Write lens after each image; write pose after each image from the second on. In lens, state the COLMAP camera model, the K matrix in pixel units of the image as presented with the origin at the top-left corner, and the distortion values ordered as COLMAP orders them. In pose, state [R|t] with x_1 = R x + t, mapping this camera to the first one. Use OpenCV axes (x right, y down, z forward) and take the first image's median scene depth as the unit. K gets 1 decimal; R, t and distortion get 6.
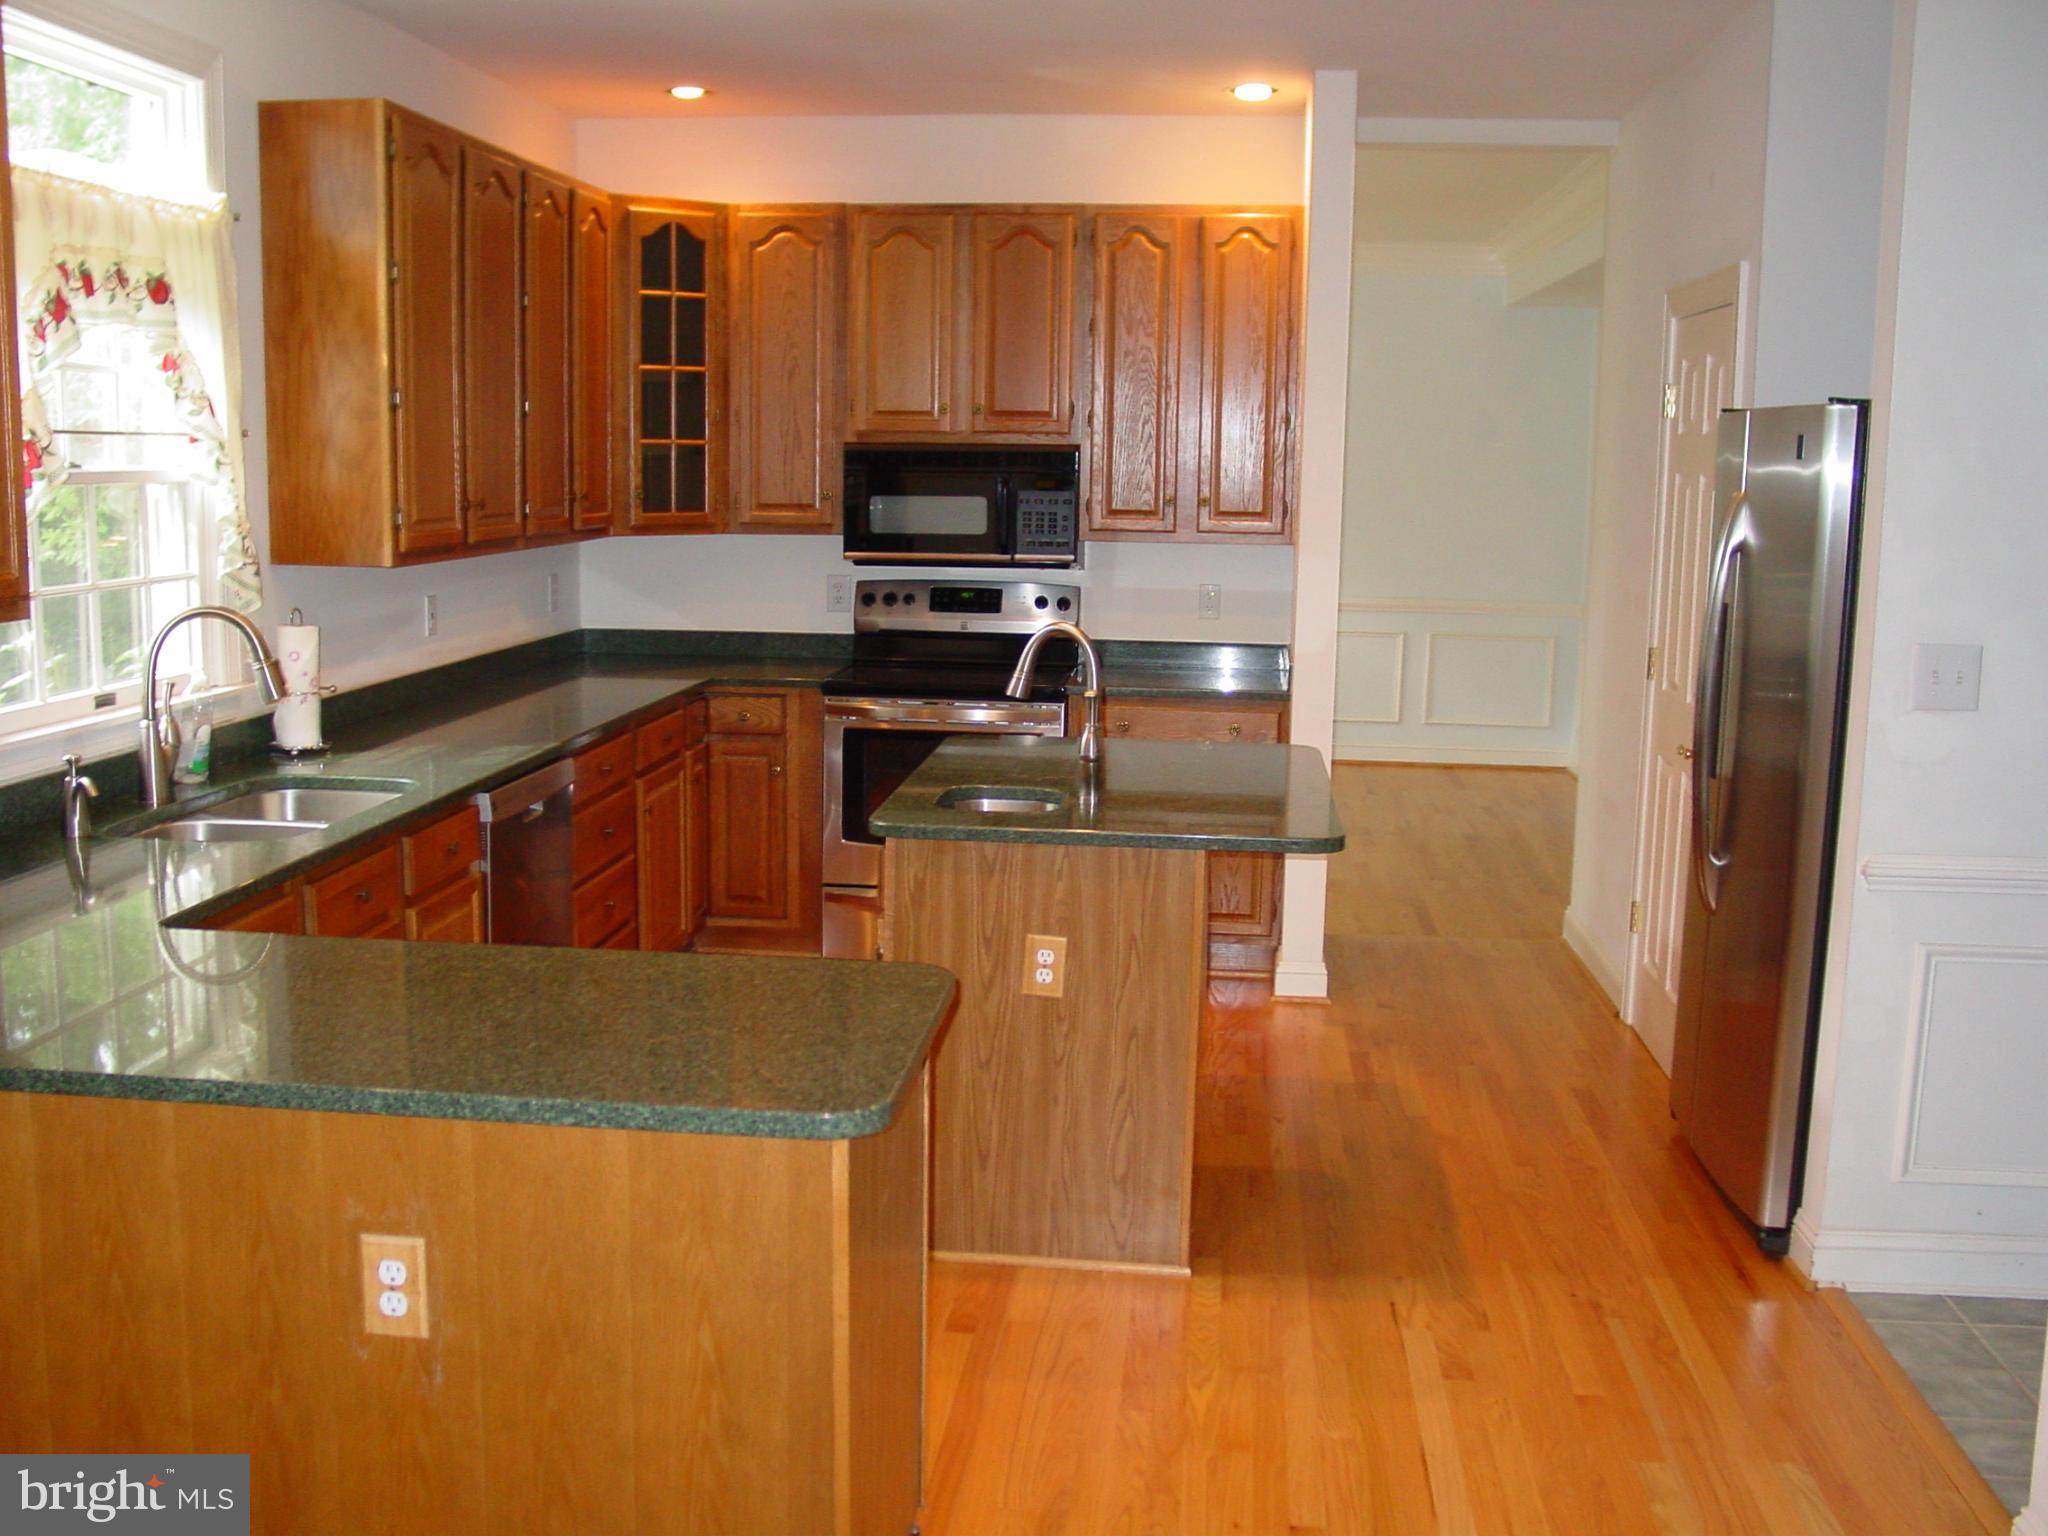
lens RADIAL K [[2076.5, 0, 1024.0], [0, 2076.5, 768.0], [0, 0, 1]] dist [-0.196253, 0.279772]
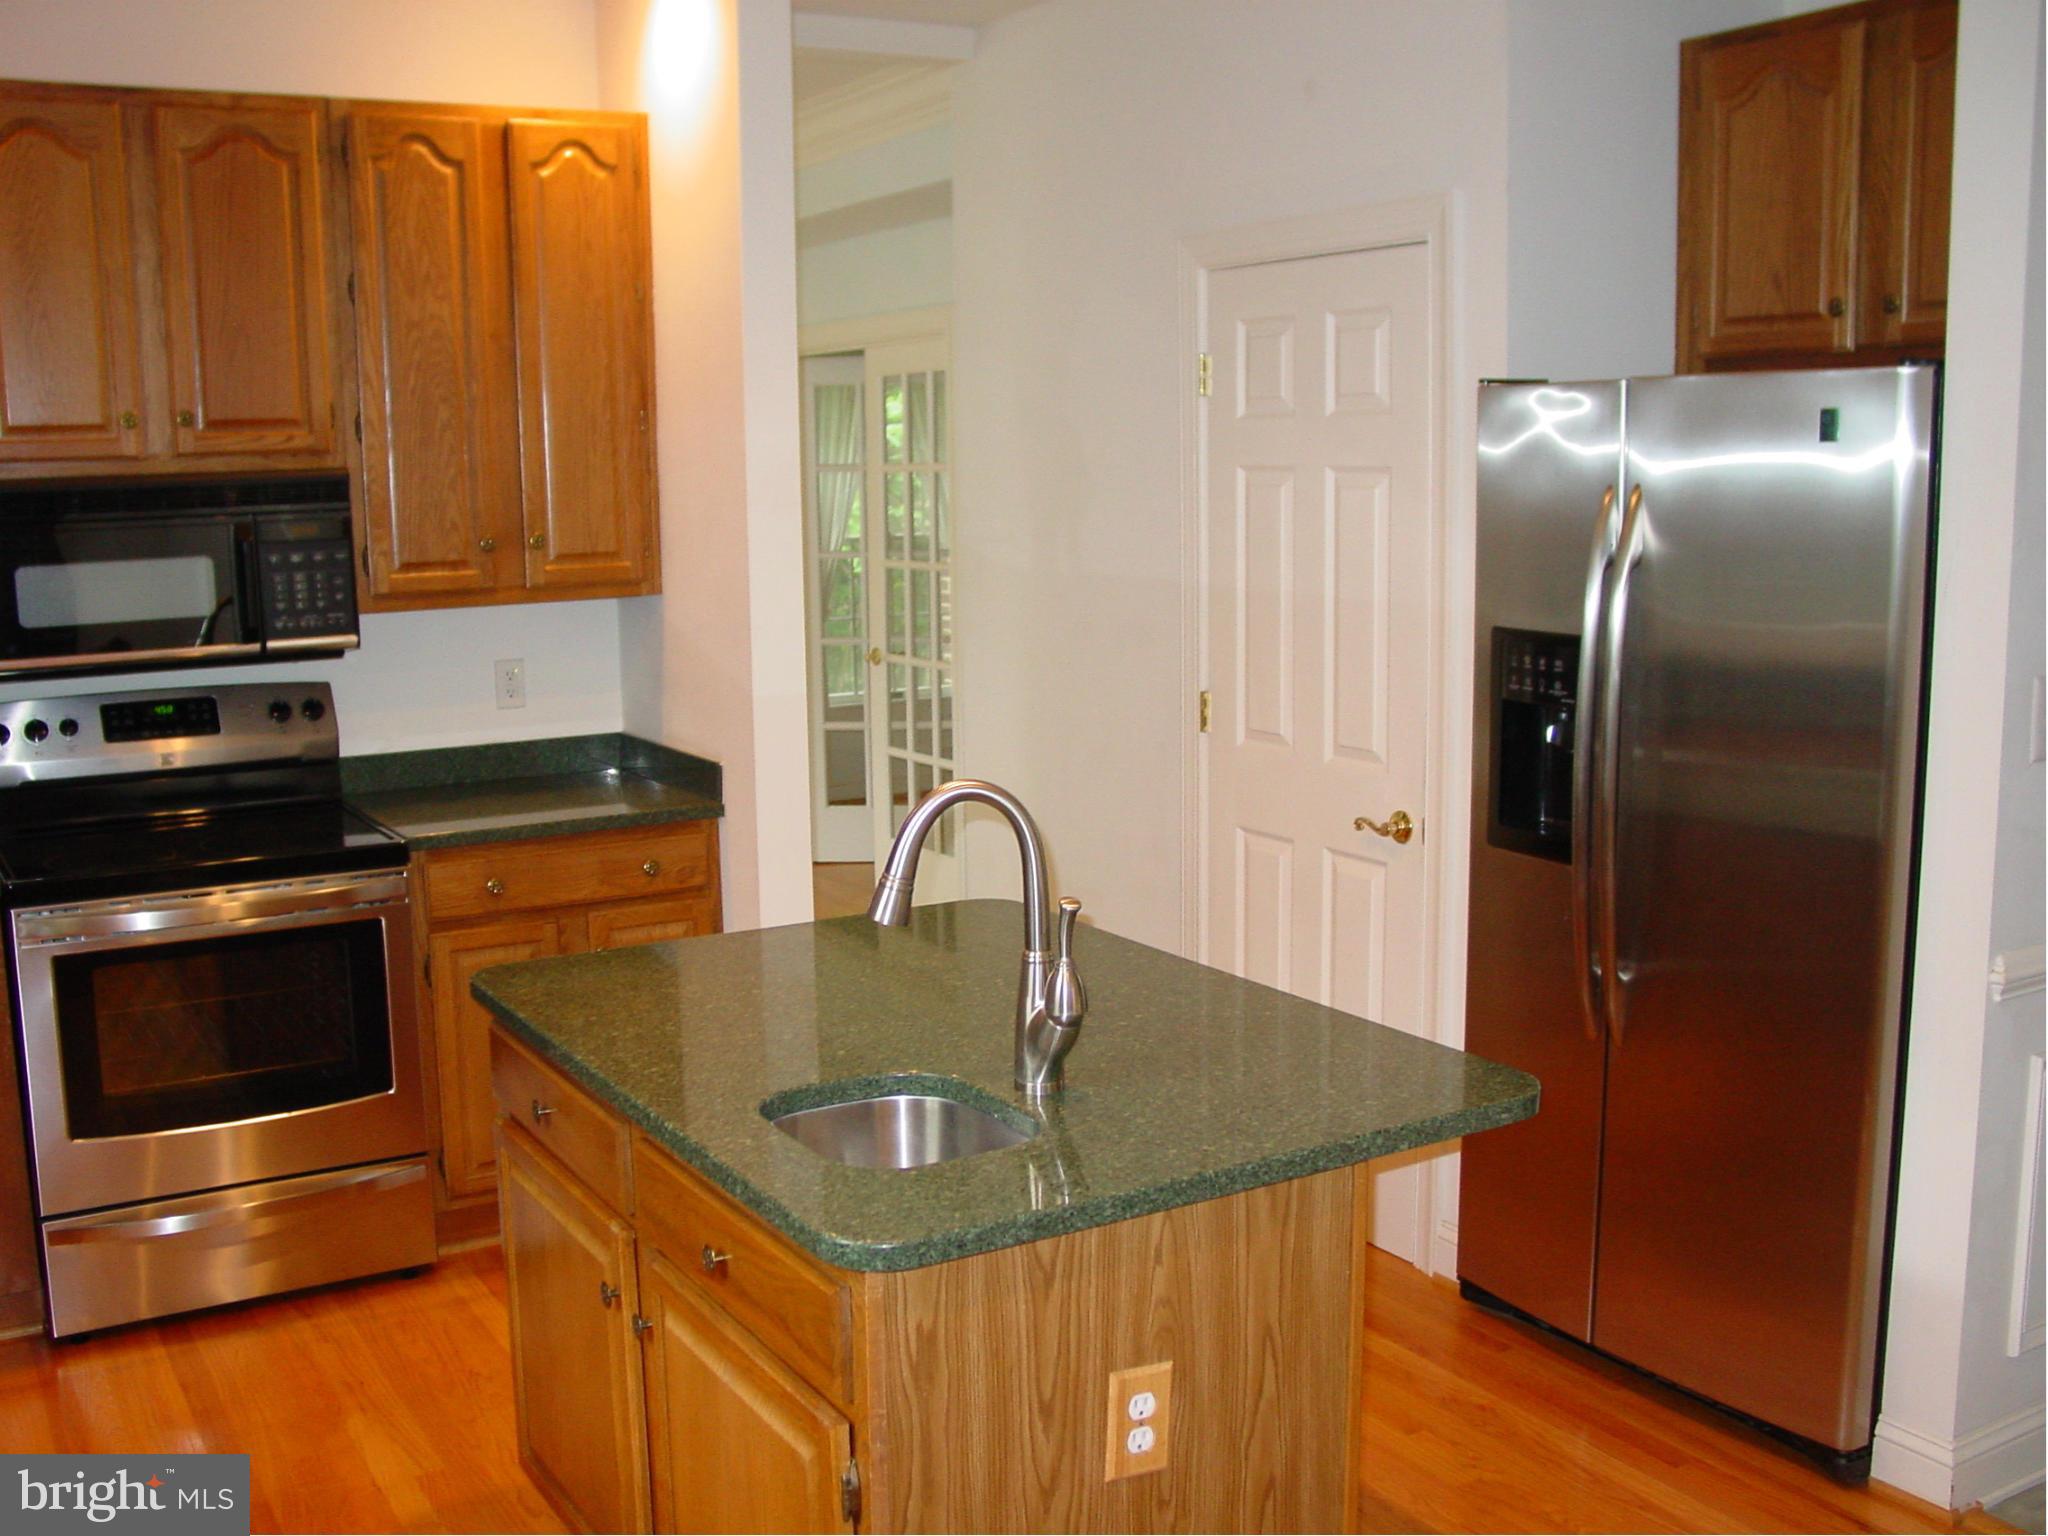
lens RADIAL K [[2076.5, 0, 1024.0], [0, 2076.5, 768.0], [0, 0, 1]] dist [-0.196253, 0.279772]
pose [[0.809381, -0.120773, 0.574731, -0.187217], [0.122404, 0.991826, 0.036041, -0.060103], [-0.574386, 0.041178, 0.817548, 0.361745]]
